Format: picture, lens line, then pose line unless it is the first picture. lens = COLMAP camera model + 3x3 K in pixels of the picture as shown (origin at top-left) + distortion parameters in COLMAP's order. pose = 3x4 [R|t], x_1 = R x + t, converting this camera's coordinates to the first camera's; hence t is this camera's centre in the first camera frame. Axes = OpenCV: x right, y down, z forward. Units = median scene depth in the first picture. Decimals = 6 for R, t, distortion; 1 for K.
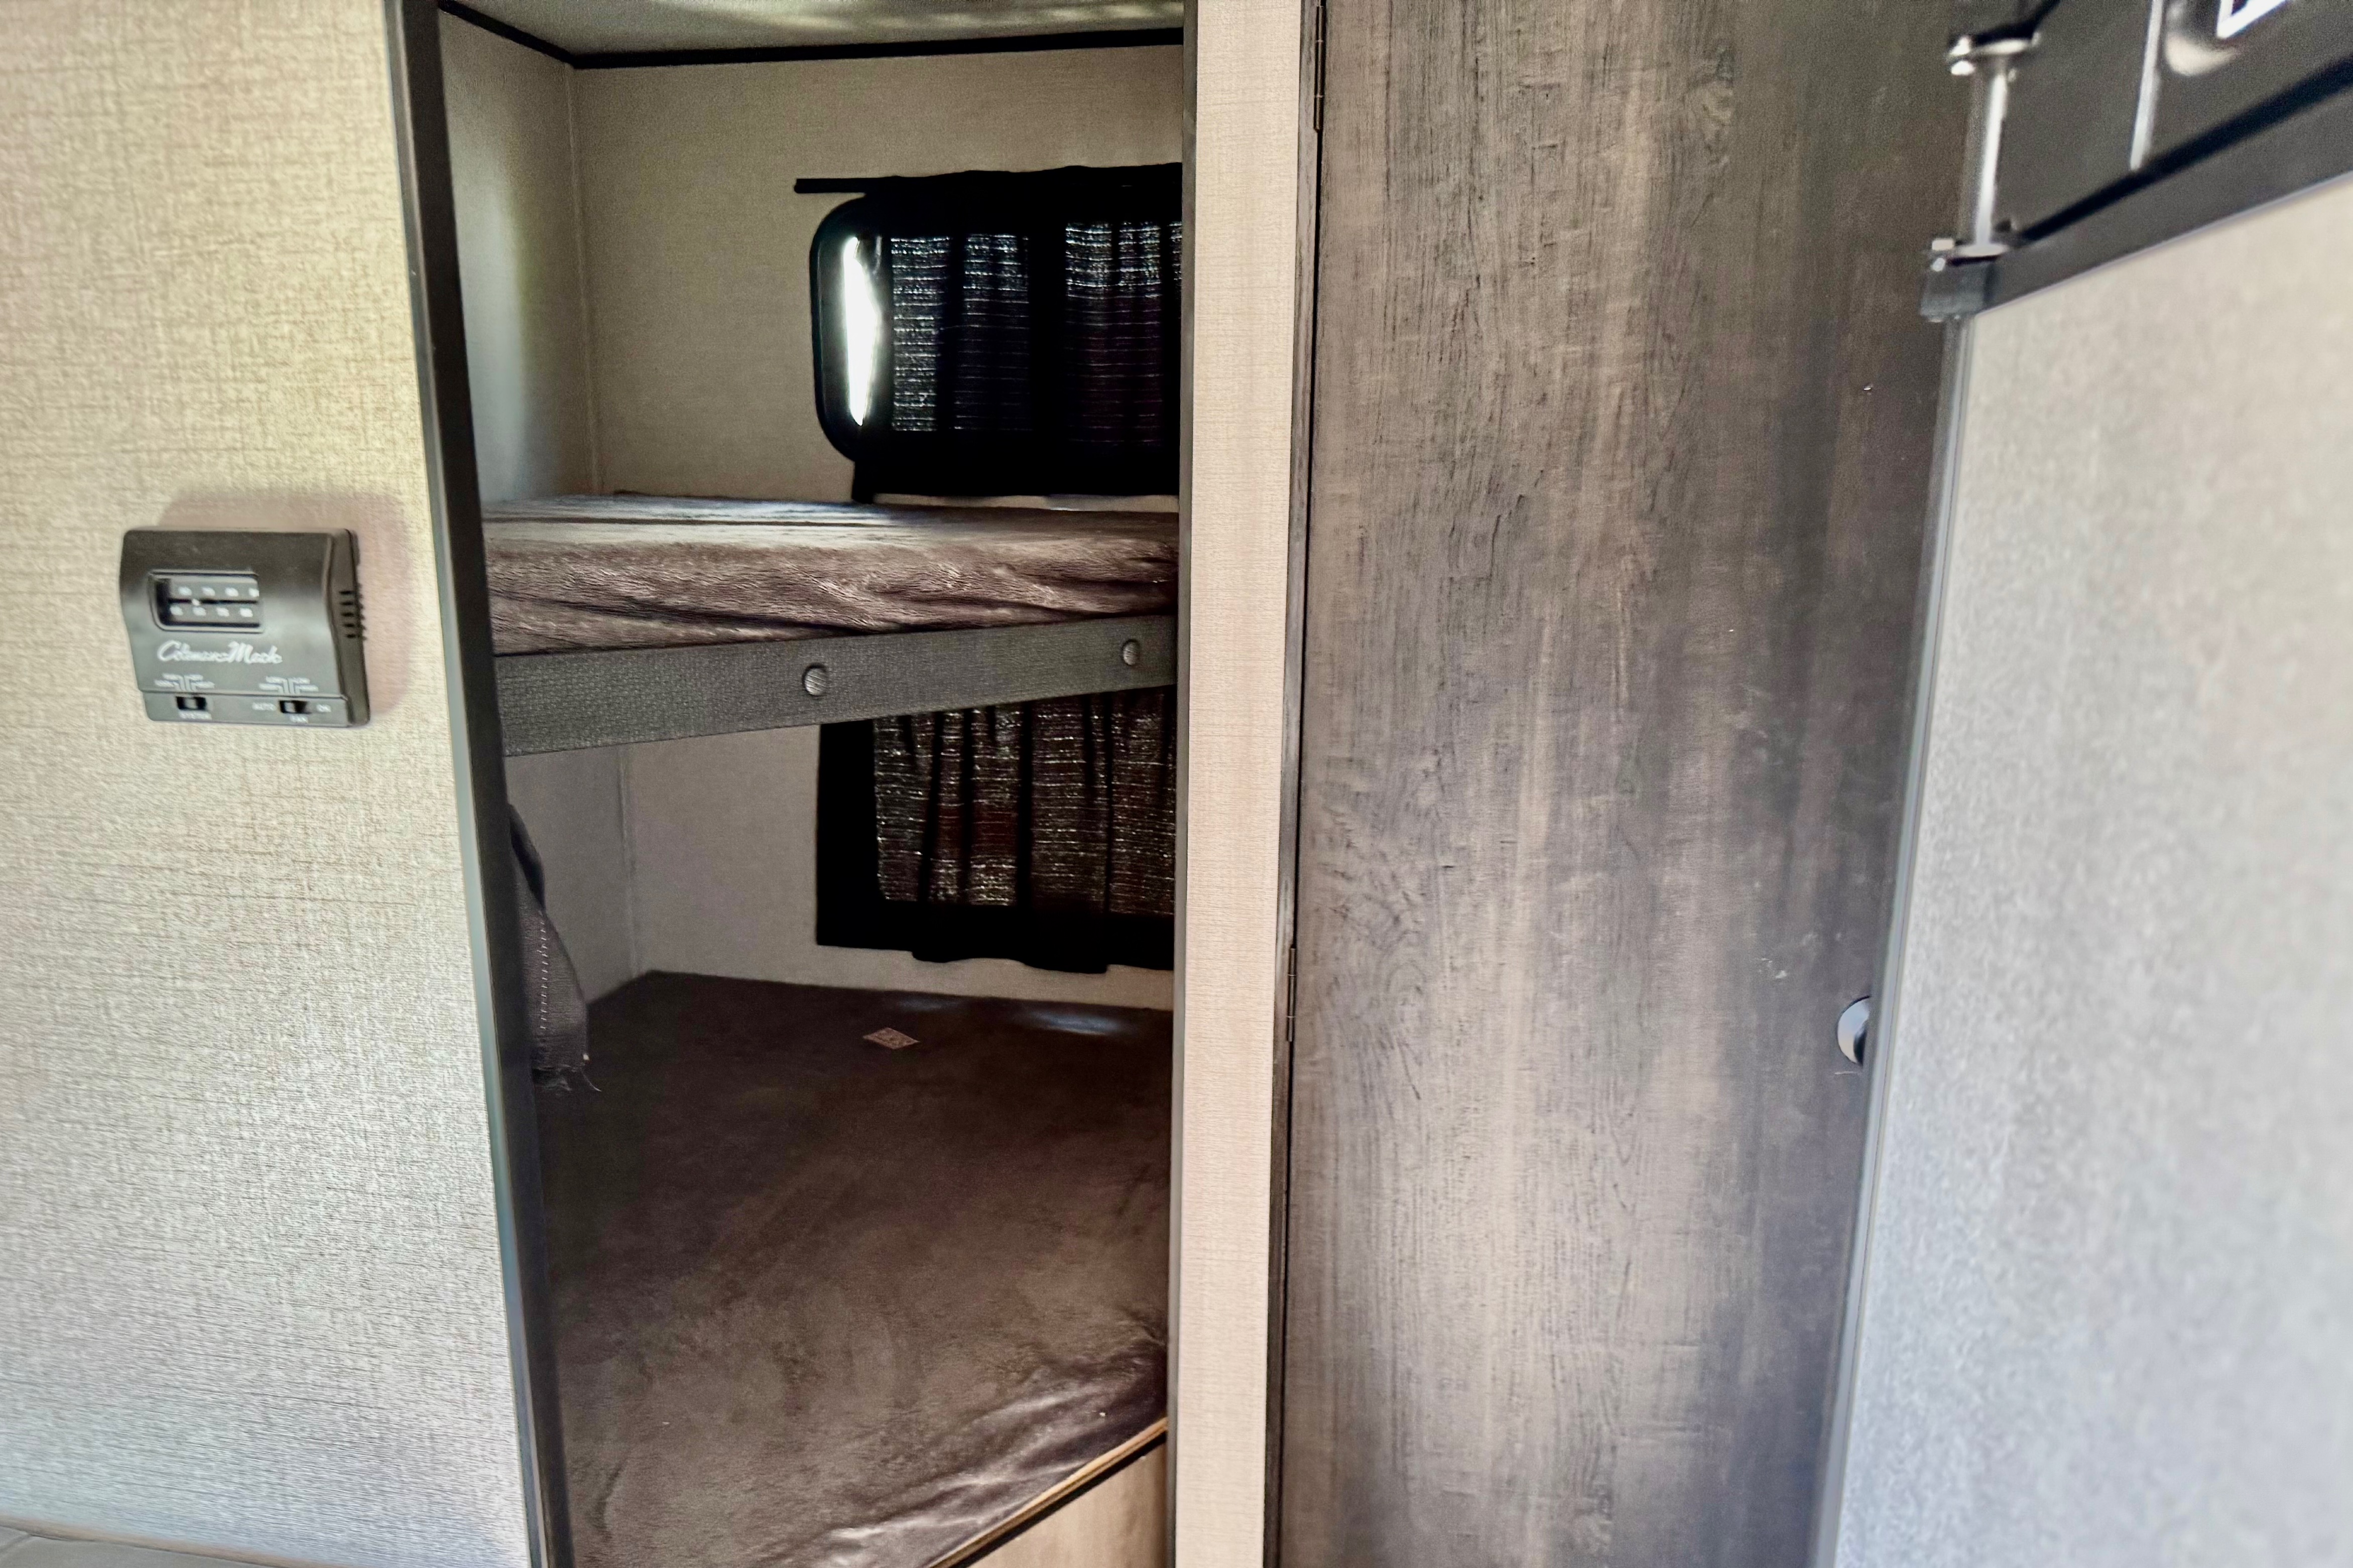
lens RADIAL K [[1671.8, 0, 1177.2], [0, 1671.8, 886.4], [0, 0, 1]] dist [0.004750, -0.001879]
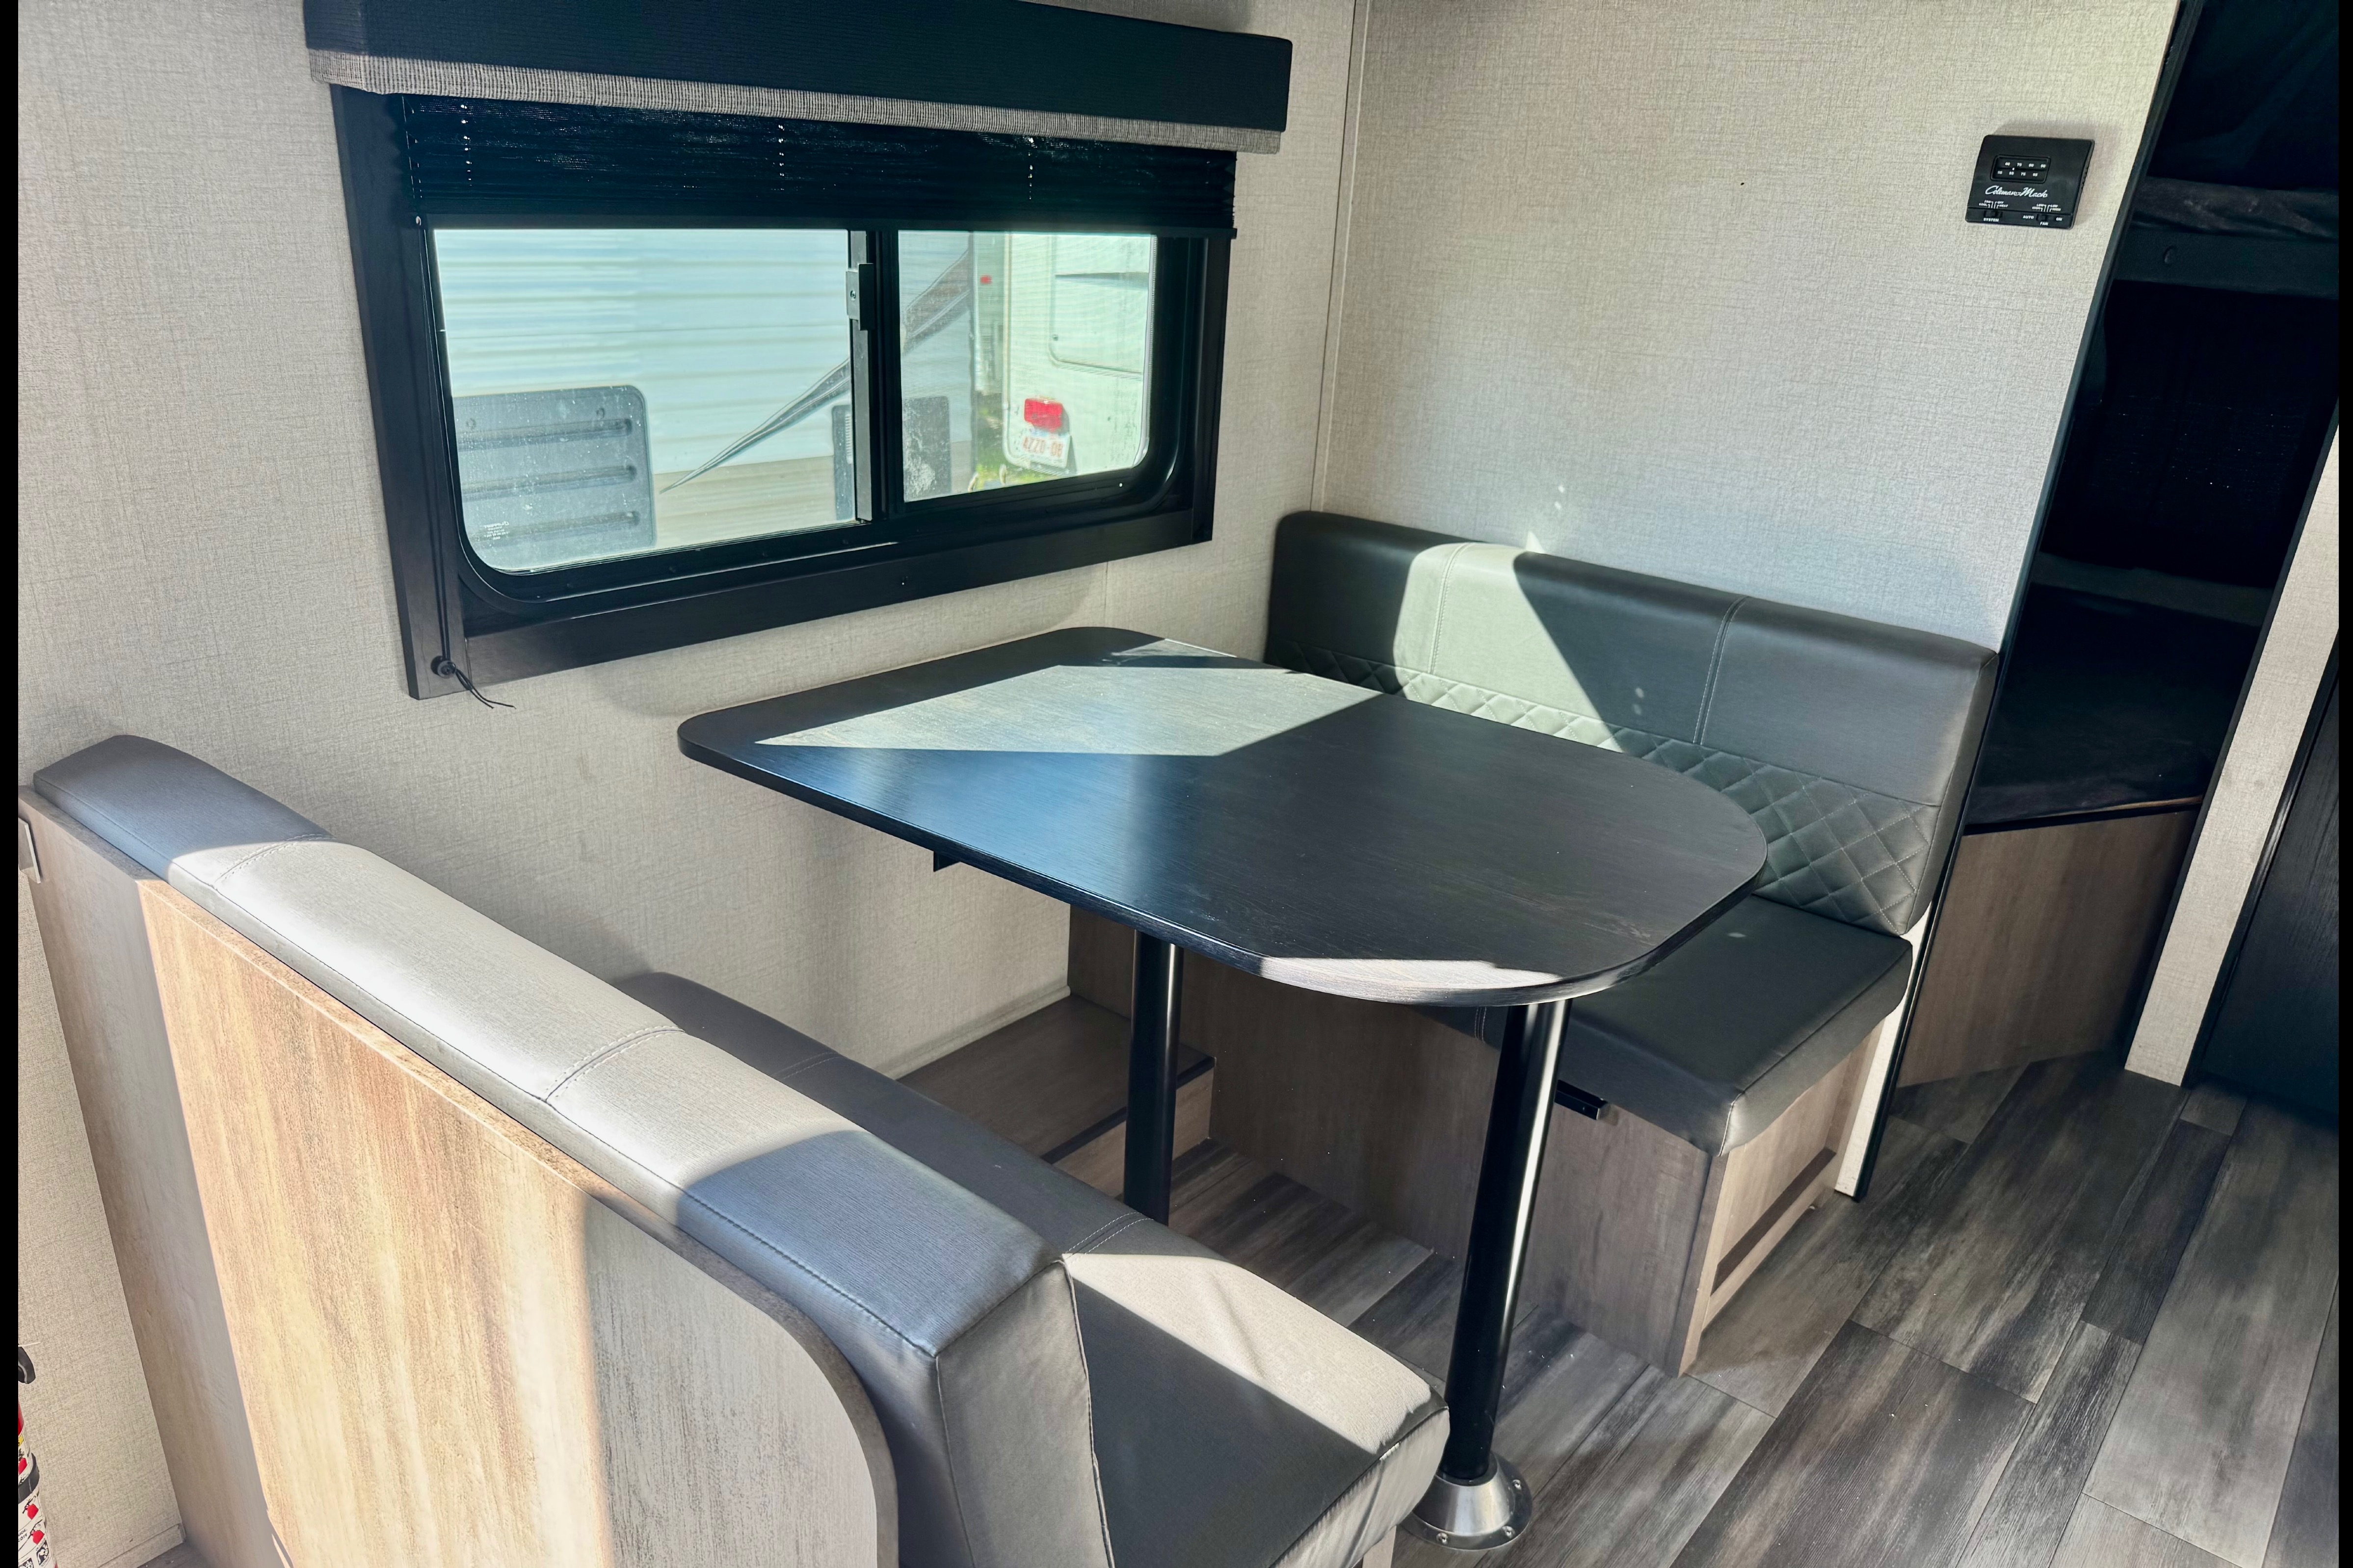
lens RADIAL K [[1673.8, 0, 1181.8], [0, 1673.8, 877.5], [0, 0, 1]] dist [-0.000944, -0.005019]
pose [[0.890503, 0.226121, -0.394810, -0.436572], [-0.161018, 0.968223, 0.191355, 0.502787], [0.425533, -0.106831, 0.898615, -1.622932]]
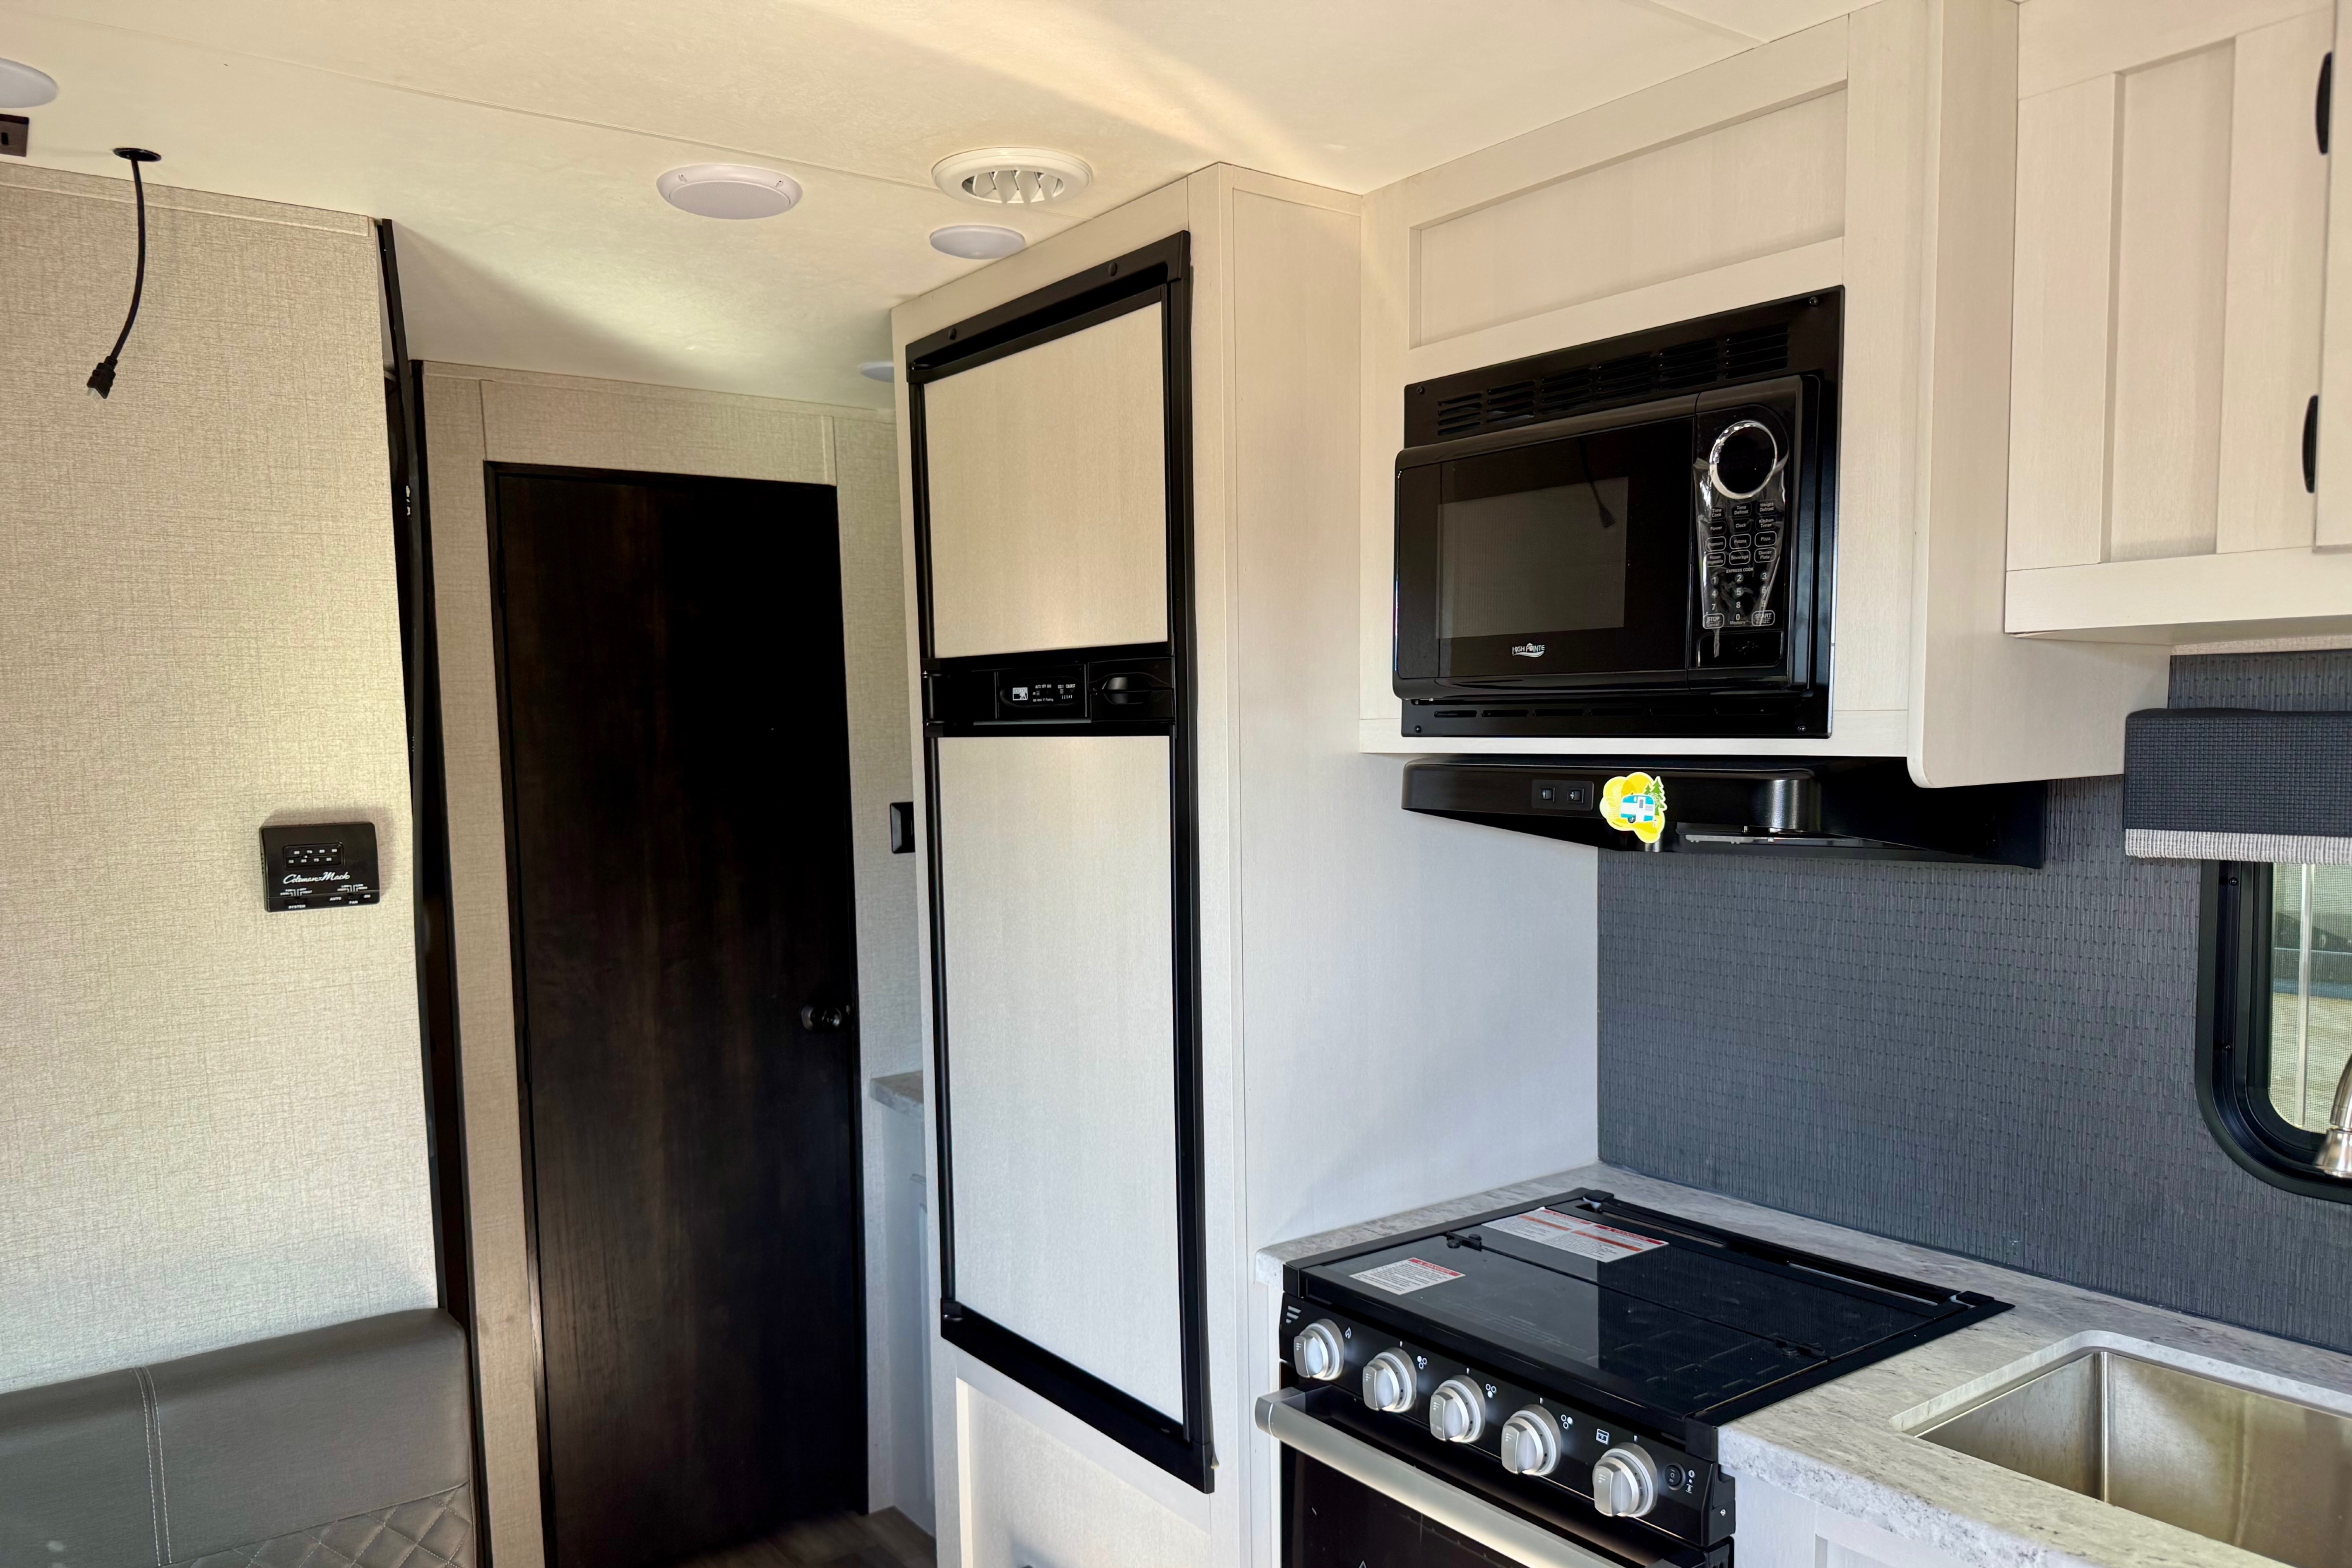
lens RADIAL K [[1673.2, 0, 1181.3], [0, 1673.2, 877.5], [0, 0, 1]] dist [-0.000944, -0.005019]
pose [[0.662299, -0.089187, 0.743912, -1.398214], [0.198754, 0.978231, -0.059670, 0.220917], [-0.722396, 0.187375, 0.665608, -1.313444]]
